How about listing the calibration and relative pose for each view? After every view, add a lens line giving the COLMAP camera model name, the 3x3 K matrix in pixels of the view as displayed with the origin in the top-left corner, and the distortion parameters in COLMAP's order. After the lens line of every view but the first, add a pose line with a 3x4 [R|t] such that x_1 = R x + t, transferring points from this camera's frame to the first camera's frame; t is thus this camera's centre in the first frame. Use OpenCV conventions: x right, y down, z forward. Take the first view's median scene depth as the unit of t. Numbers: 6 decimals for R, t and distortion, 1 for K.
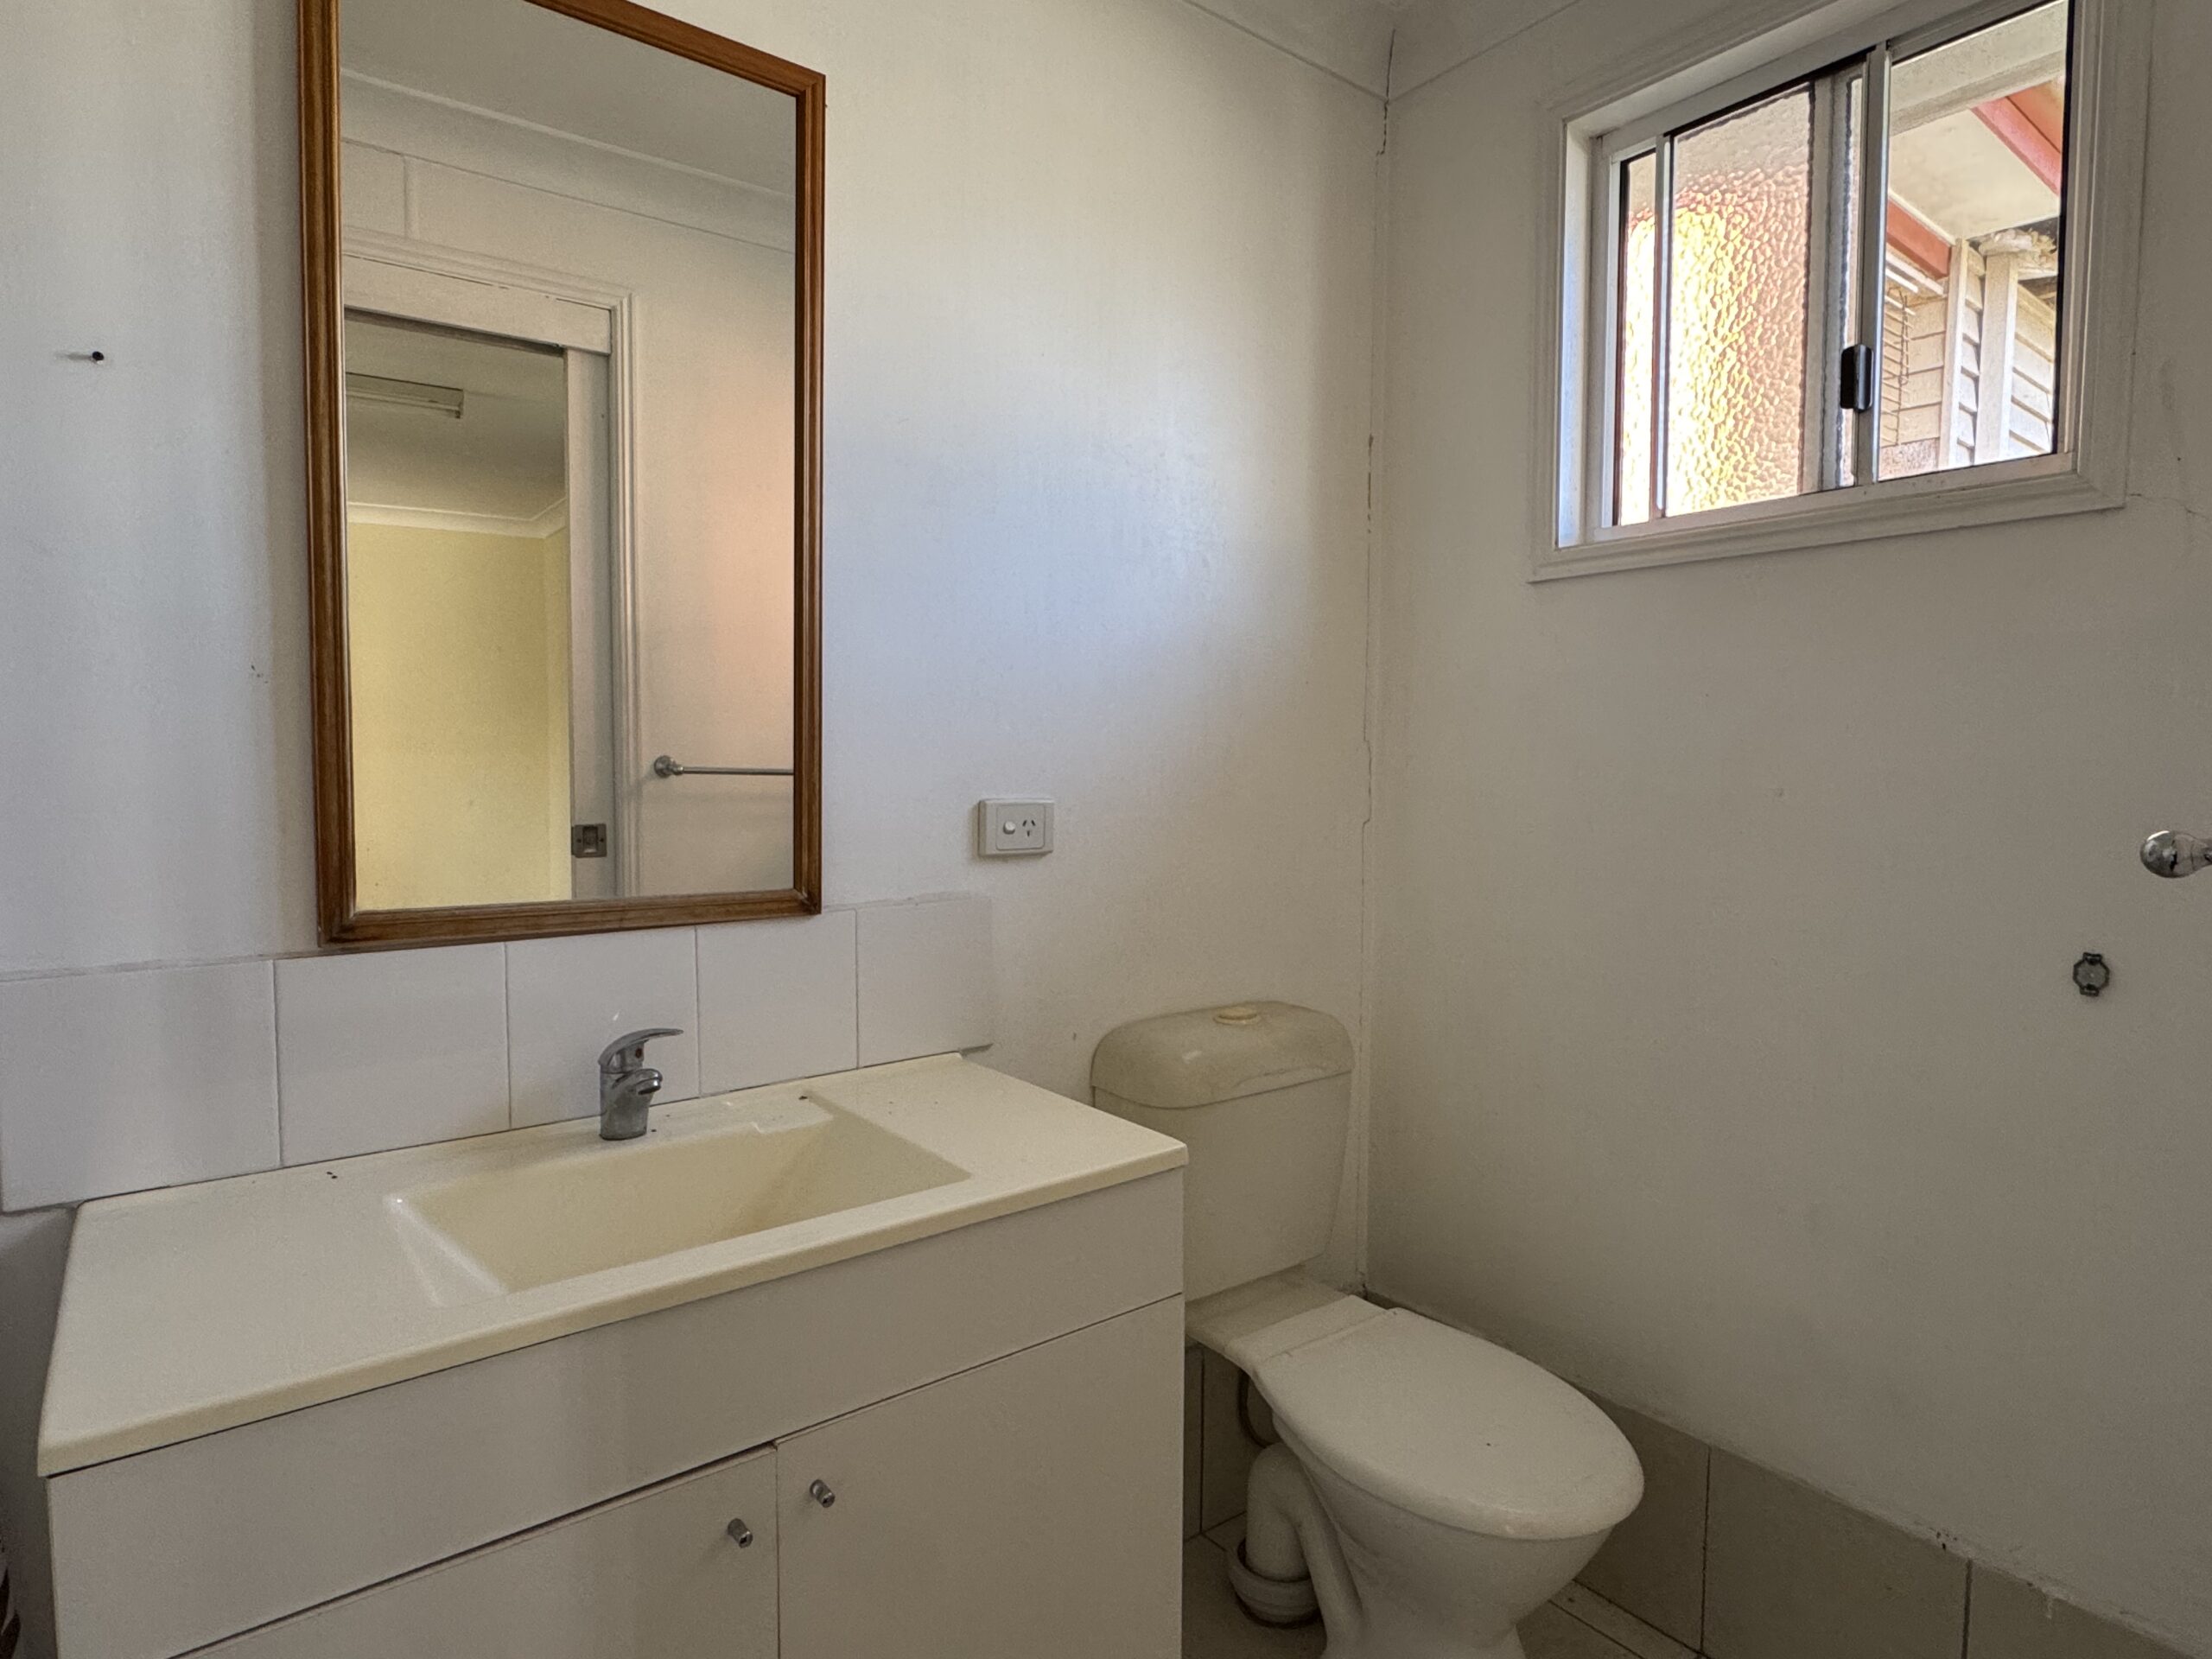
lens RADIAL K [[1224.8, 0, 1106.0], [0, 1224.8, 829.5], [0, 0, 1]] dist [-0.002828, -0.000996]
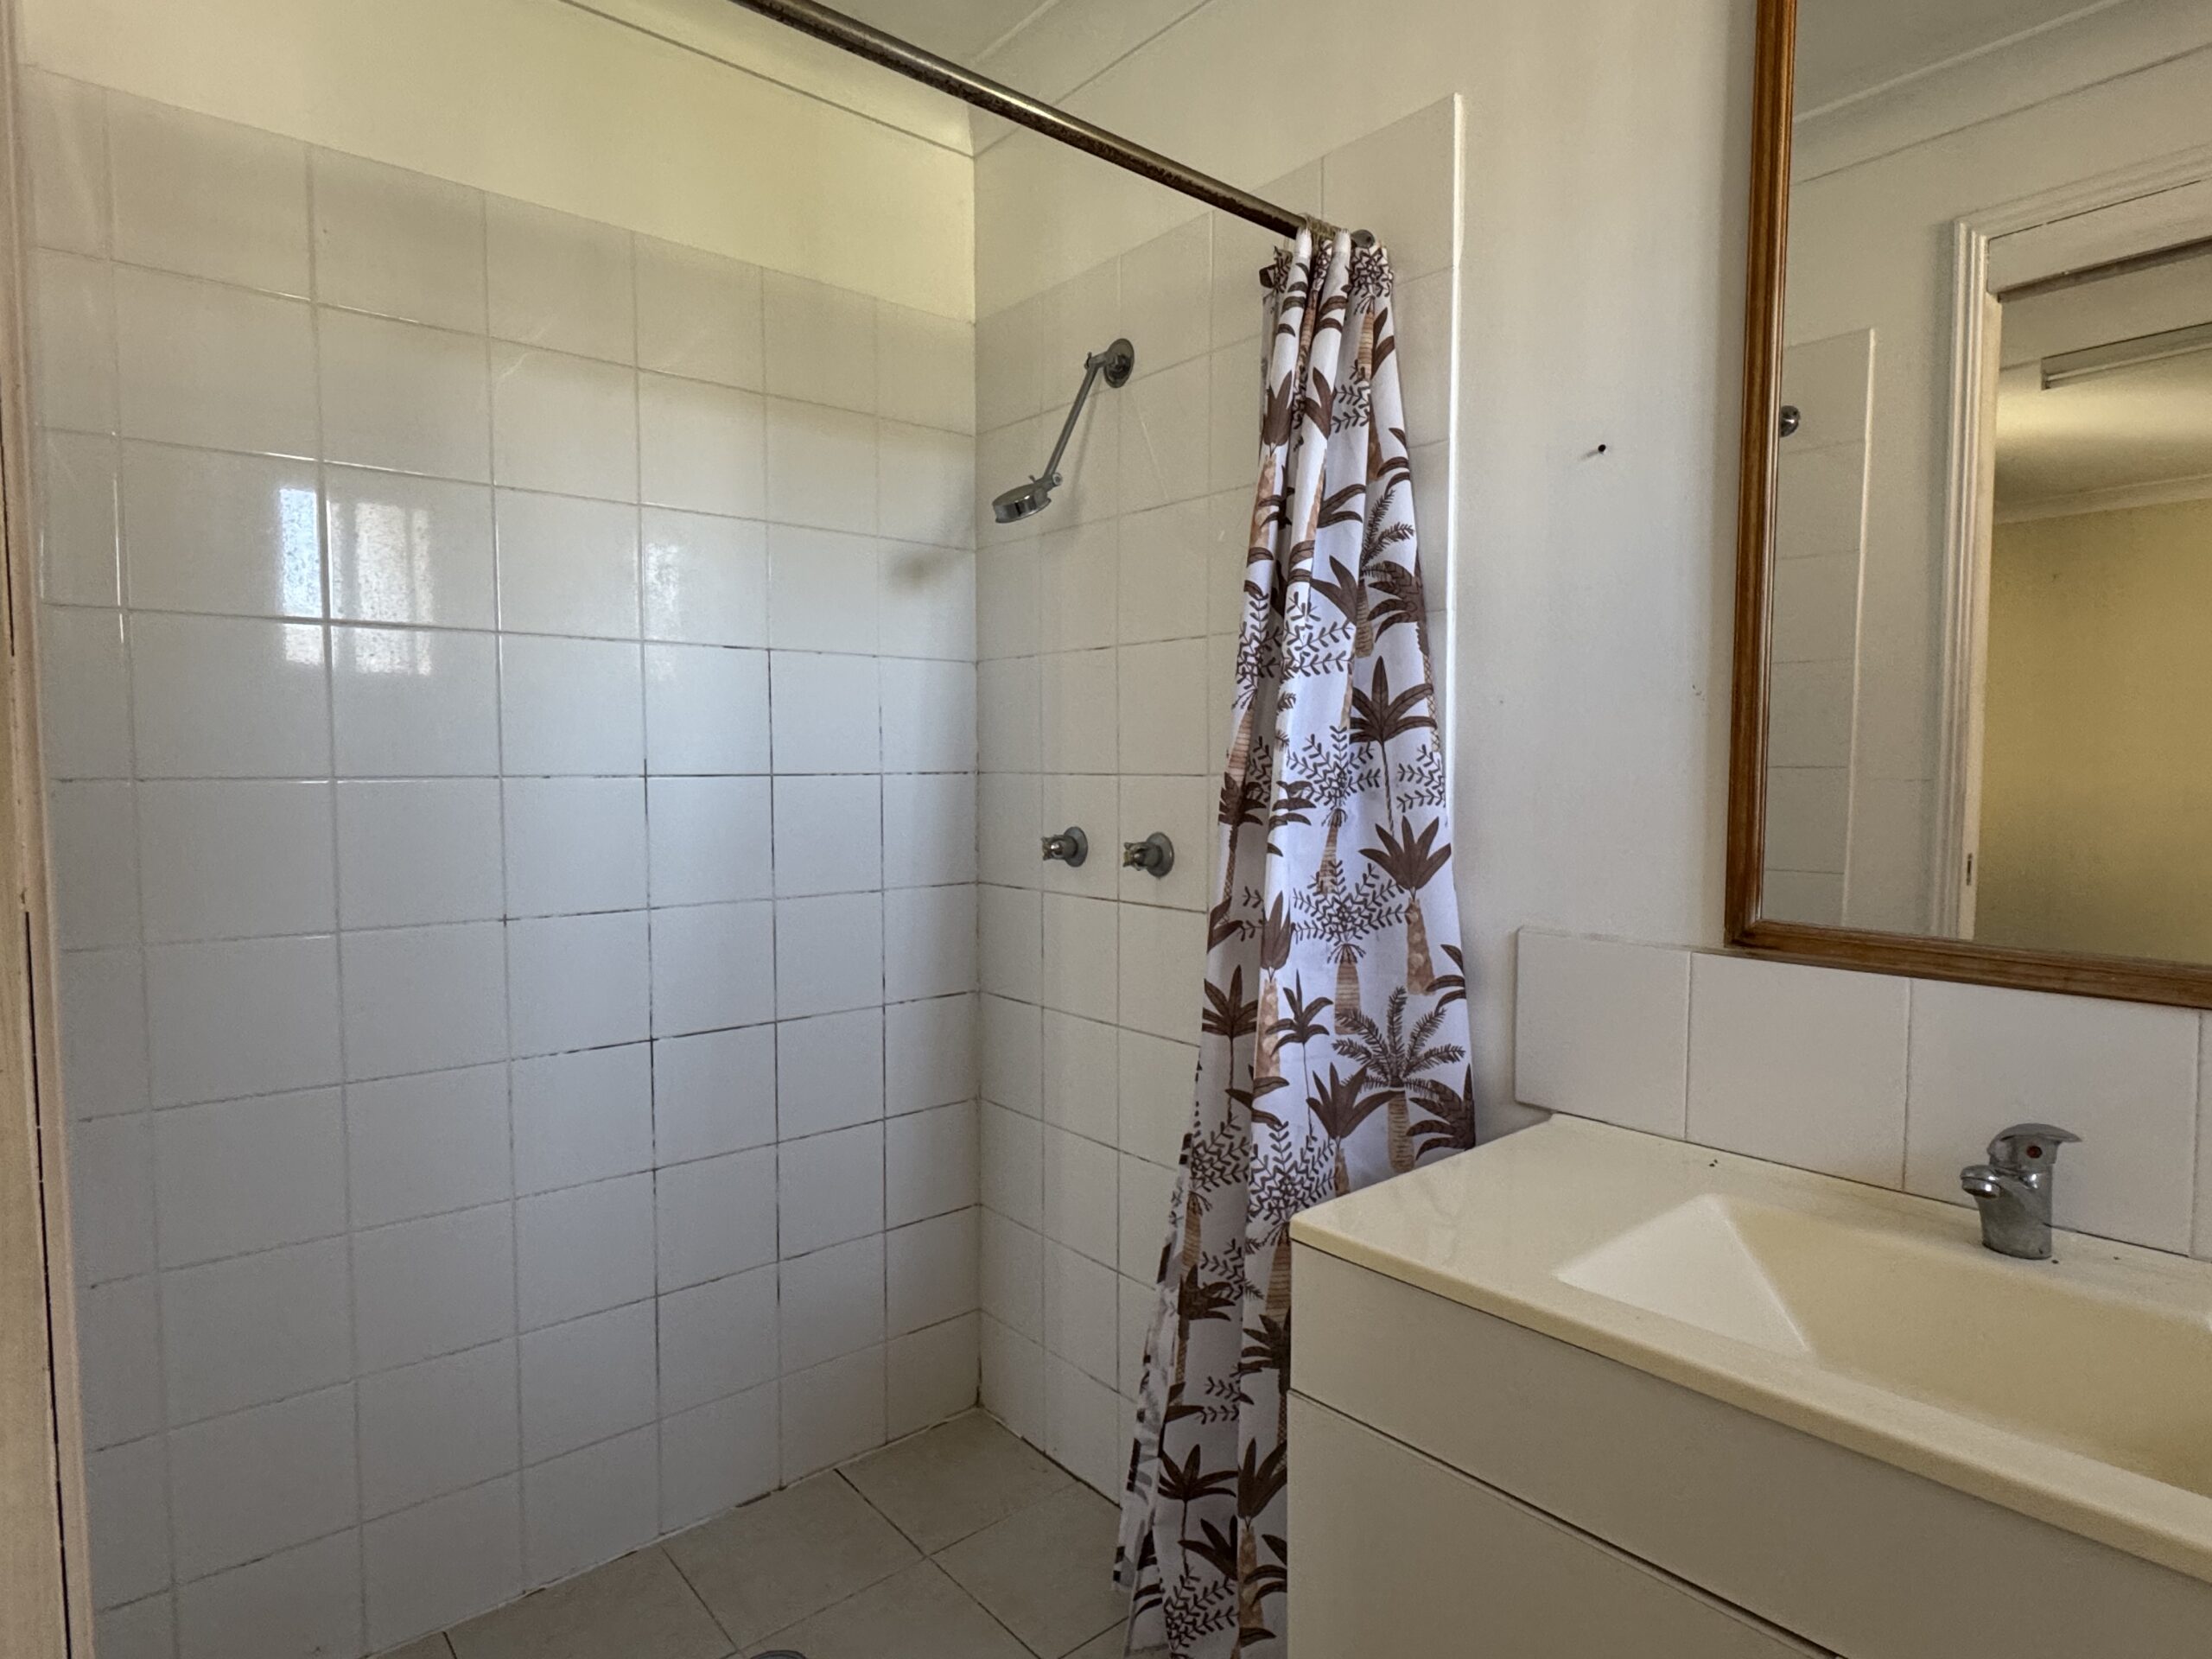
lens RADIAL K [[1224.8, 0, 1106.0], [0, 1224.8, 829.5], [0, 0, 1]] dist [-0.002828, -0.000996]
pose [[0.038915, 0.048862, -0.998047, 0.376217], [-0.054026, 0.997446, 0.046726, -0.025087], [0.997781, 0.052102, 0.041456, 0.404338]]
